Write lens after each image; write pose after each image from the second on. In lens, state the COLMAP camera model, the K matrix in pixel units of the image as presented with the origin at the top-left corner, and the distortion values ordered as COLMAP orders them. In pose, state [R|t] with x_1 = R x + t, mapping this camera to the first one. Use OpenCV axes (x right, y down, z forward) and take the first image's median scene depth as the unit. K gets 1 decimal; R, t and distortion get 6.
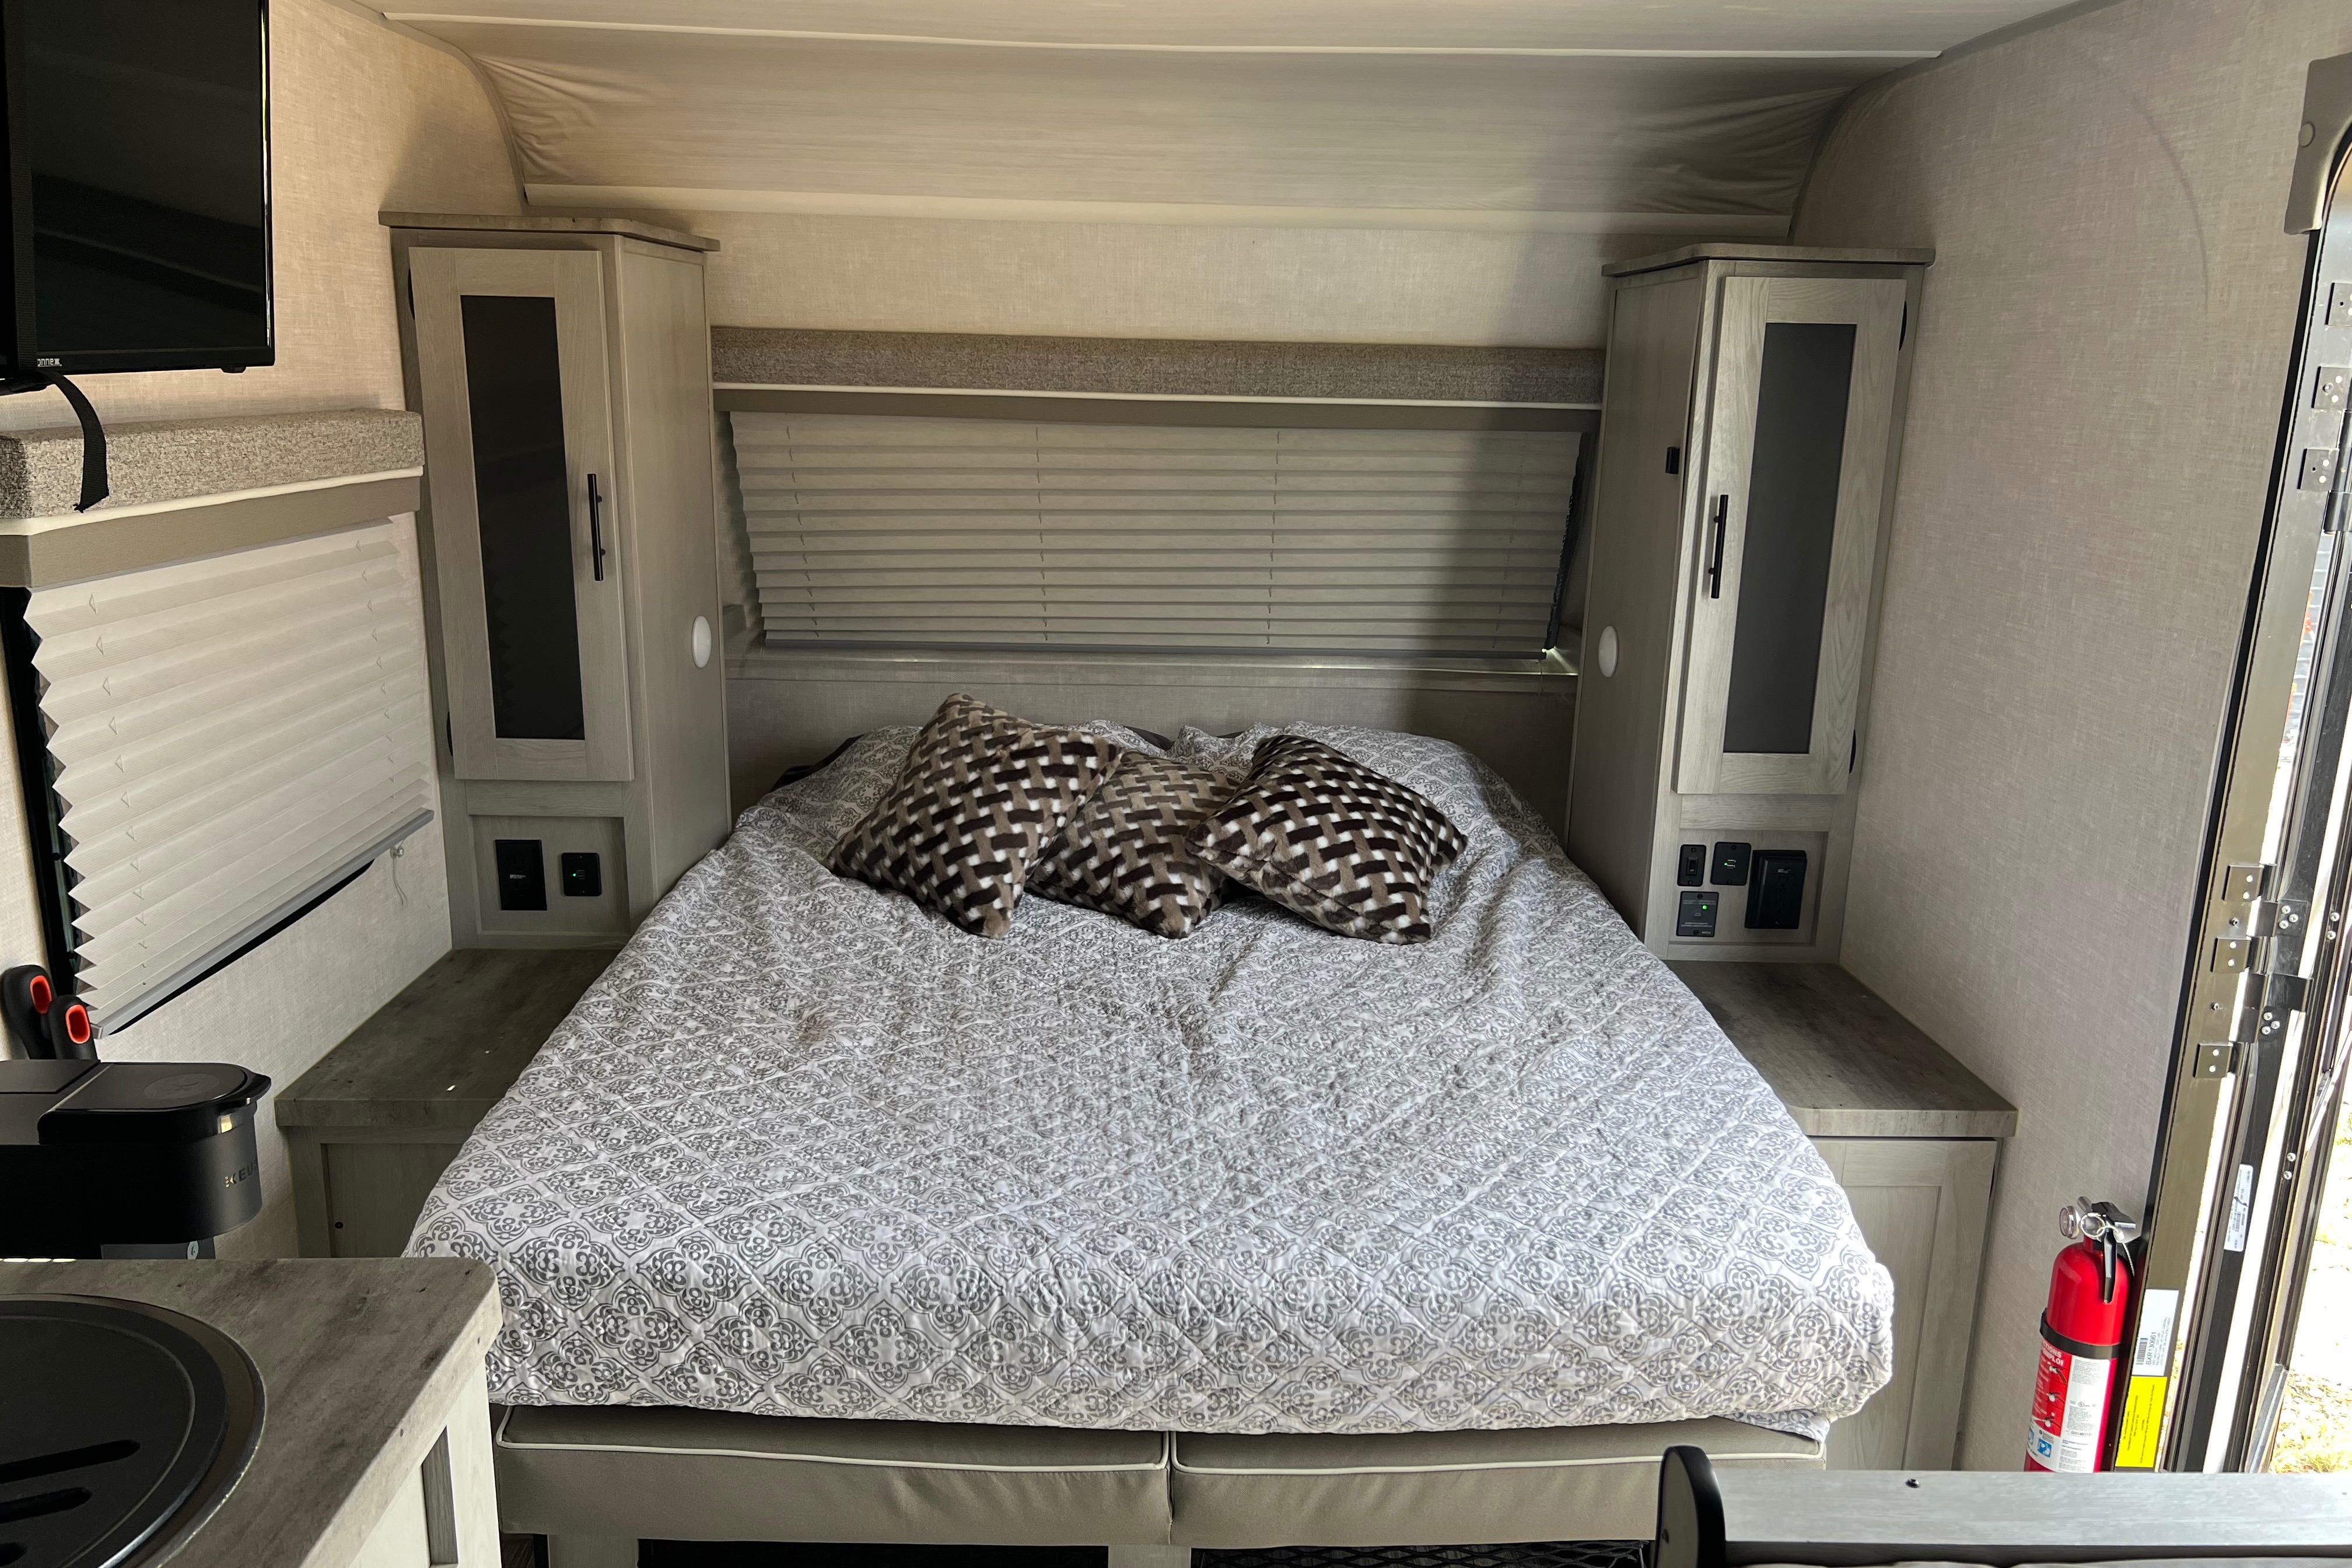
lens RADIAL K [[1755.8, 0, 1176.4], [0, 1755.8, 792.8], [0, 0, 1]] dist [0.039710, -0.035353]
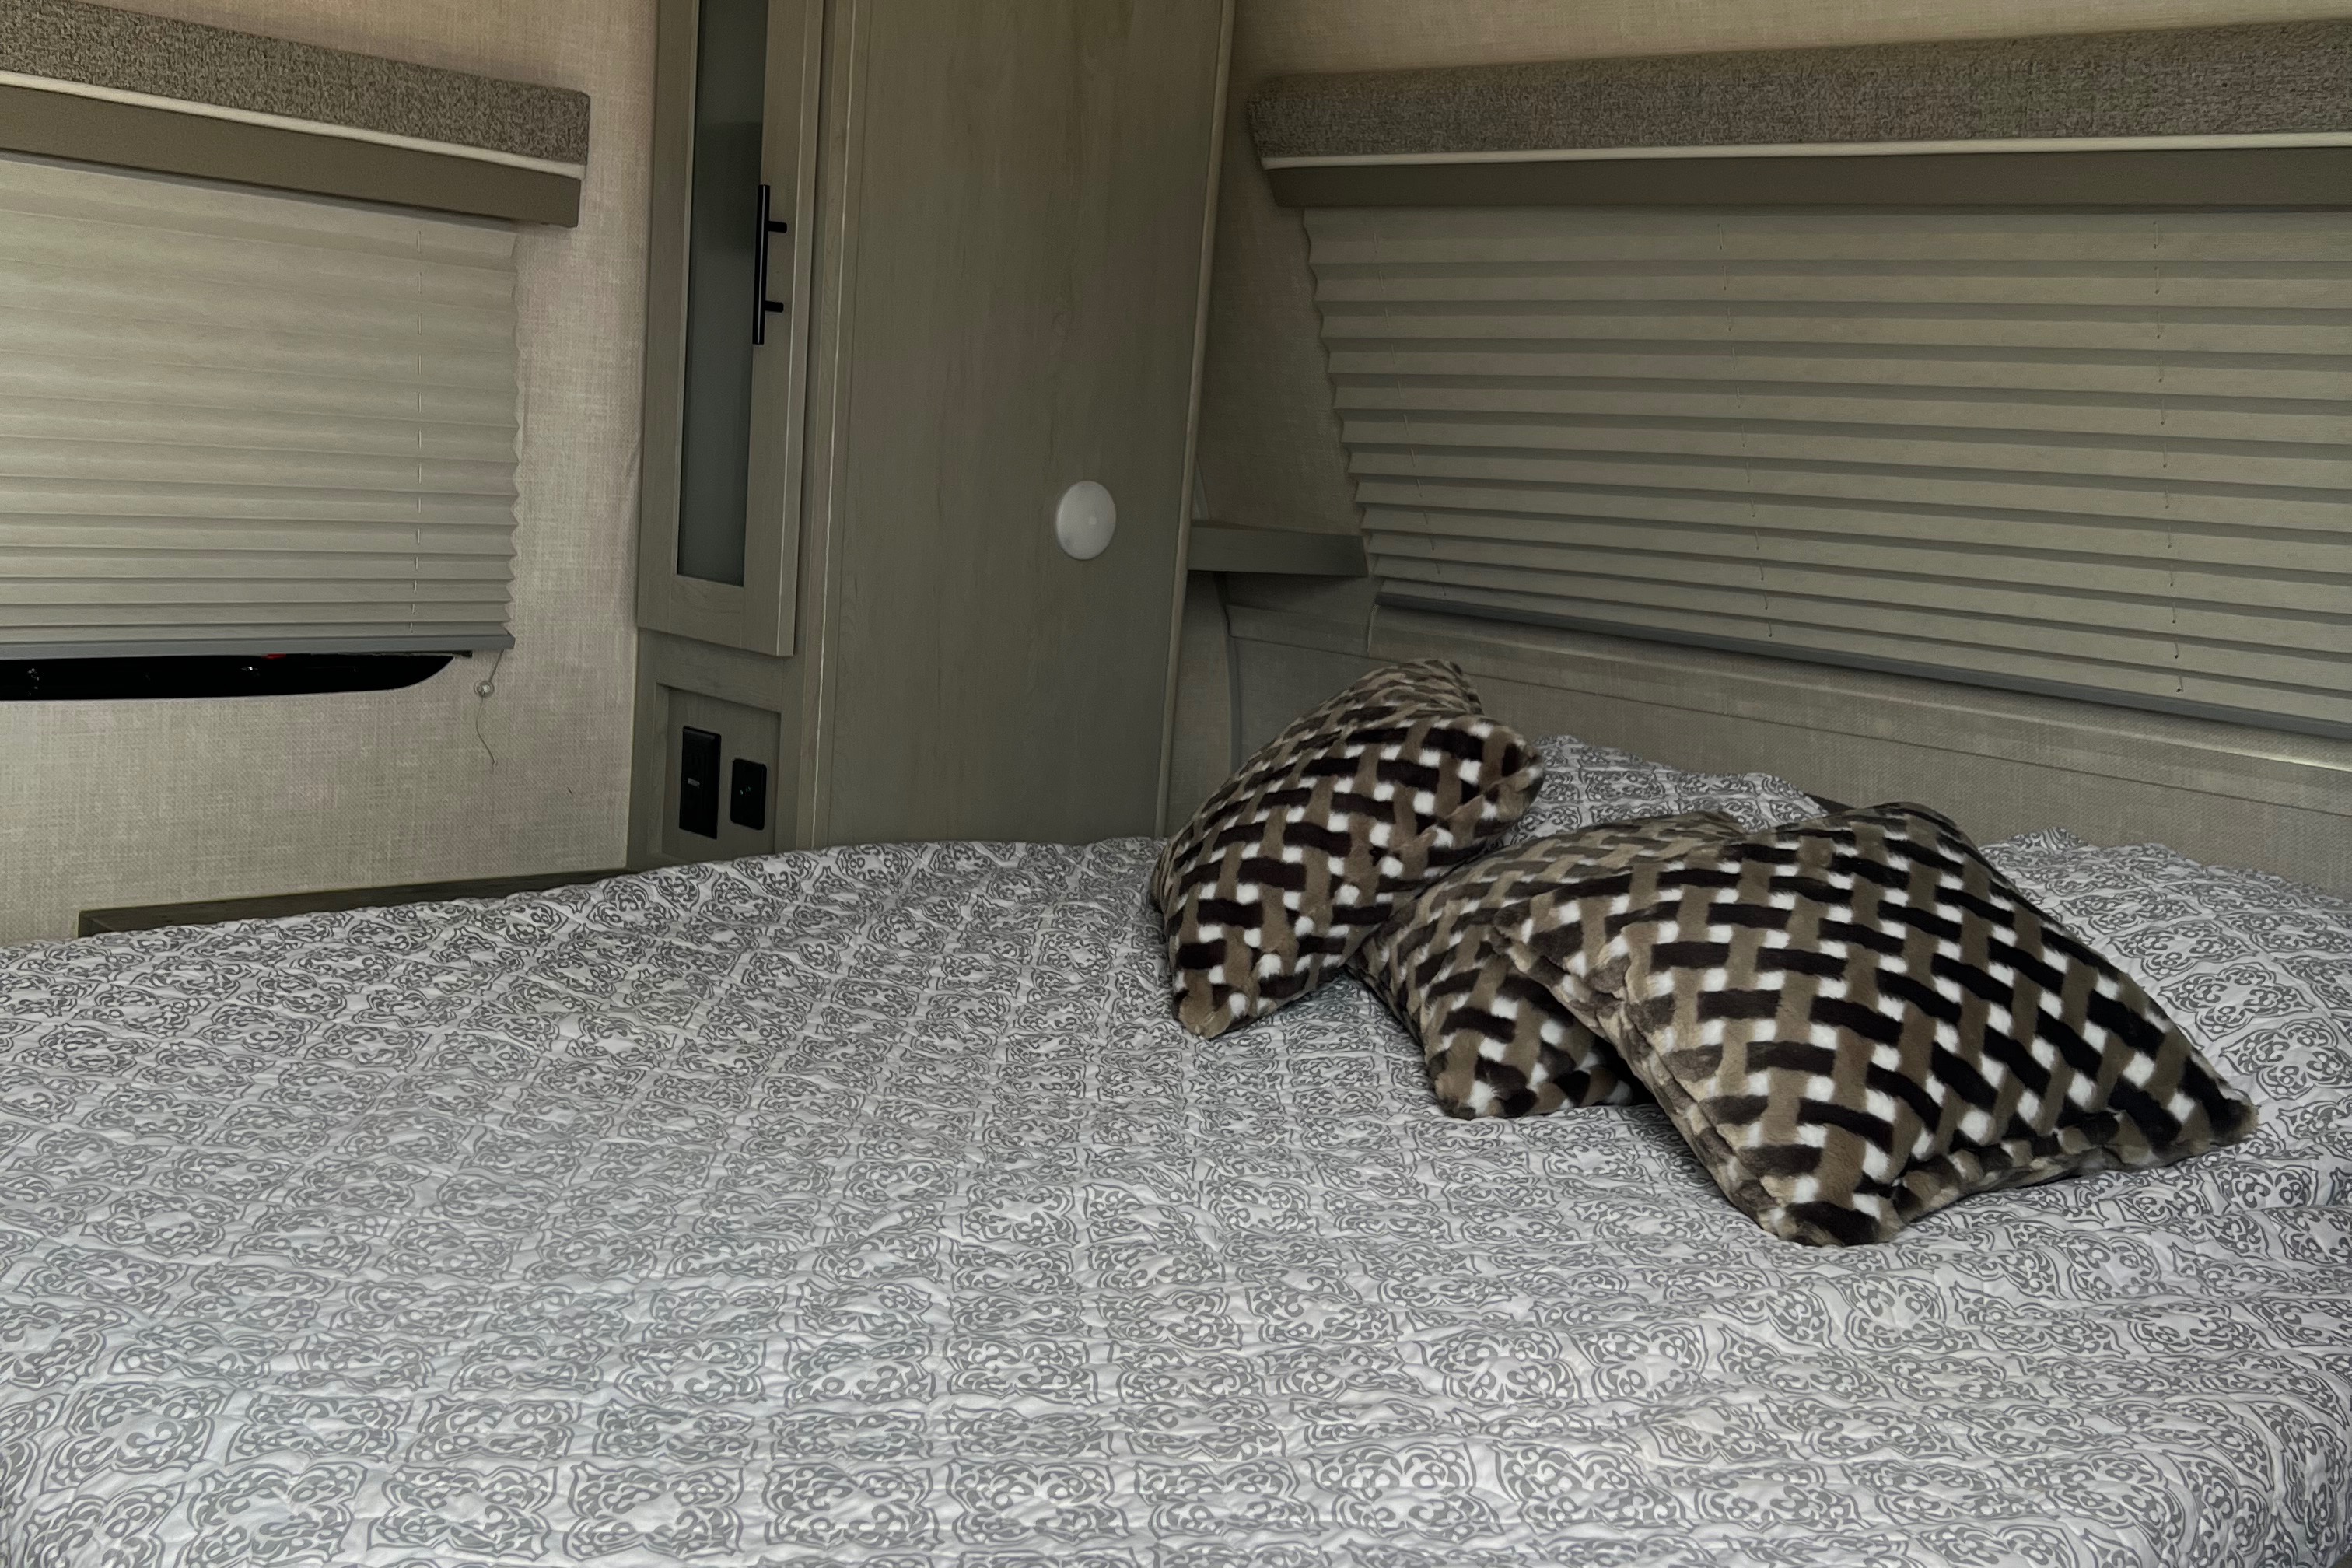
lens RADIAL K [[2370.9, 0, 1177.4], [0, 2370.9, 777.7], [0, 0, 1]] dist [-0.019274, 0.000000]
pose [[0.666935, 0.137120, -0.732390, 0.419967], [-0.238706, 0.970436, -0.035685, 0.031449], [0.705845, 0.198625, 0.679949, 0.457999]]
